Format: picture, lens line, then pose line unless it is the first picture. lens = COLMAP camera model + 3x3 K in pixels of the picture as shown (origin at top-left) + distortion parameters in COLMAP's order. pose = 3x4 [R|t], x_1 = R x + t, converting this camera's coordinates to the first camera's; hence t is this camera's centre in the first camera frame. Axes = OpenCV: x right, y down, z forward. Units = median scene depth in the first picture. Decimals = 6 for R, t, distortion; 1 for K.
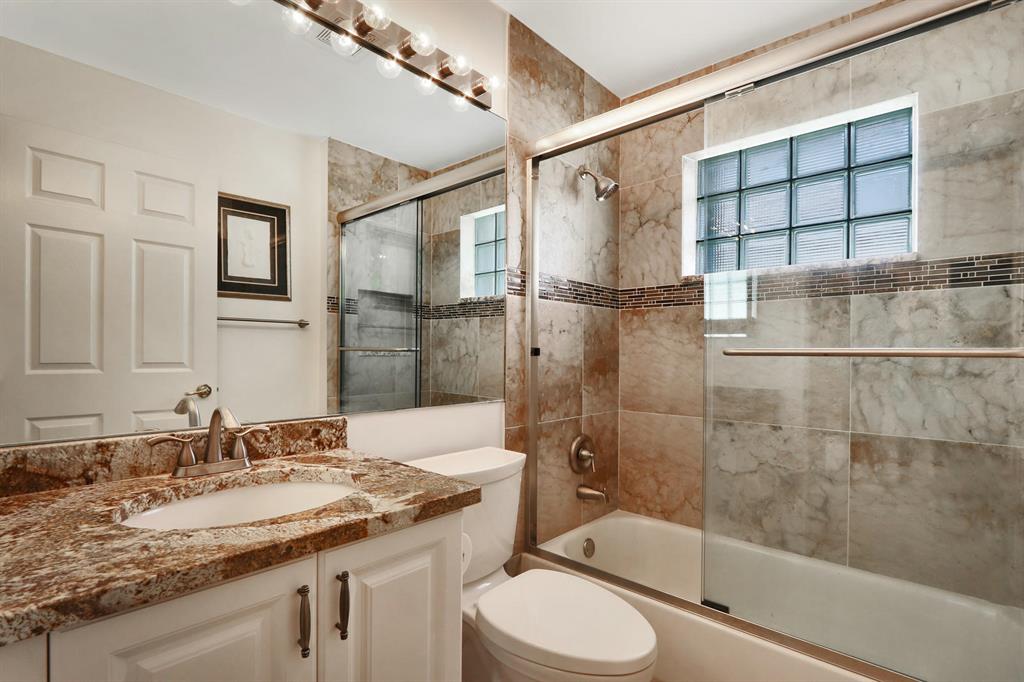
lens RADIAL K [[479.3, 0, 516.5], [0, 479.3, 350.7], [0, 0, 1]] dist [-0.002155, 0.000208]
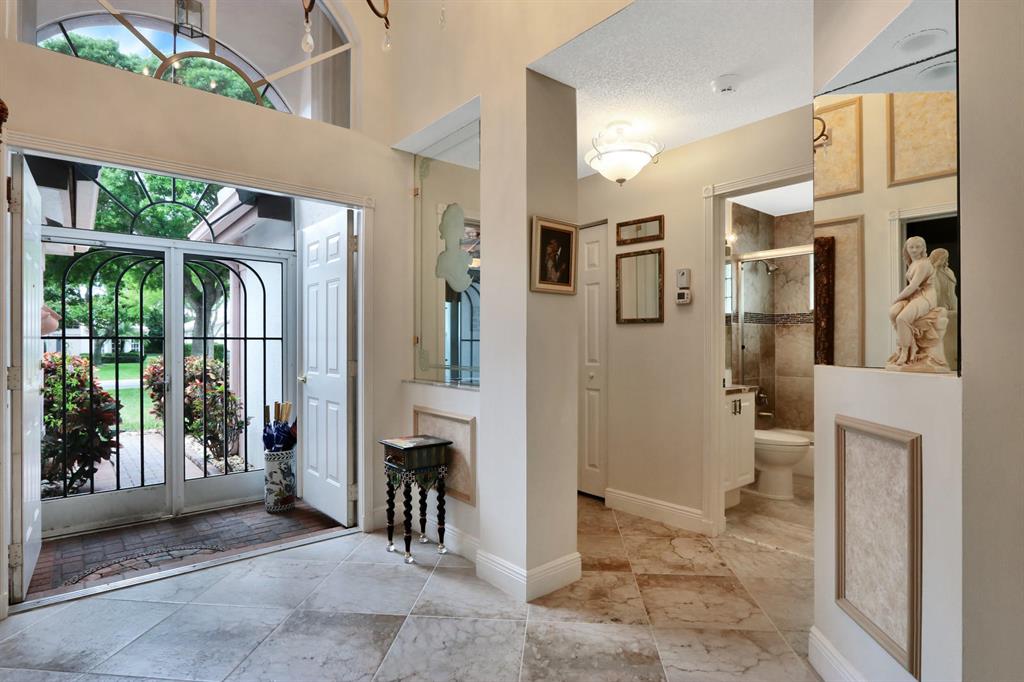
lens RADIAL K [[530.9, 0, 509.1], [0, 530.9, 338.0], [0, 0, 1]] dist [-0.015060, 0.000707]
pose [[0.989979, -0.010104, -0.140850, -0.582908], [0.009174, 0.999932, -0.007247, -0.026835], [0.140913, 0.005883, 0.990004, -1.346885]]
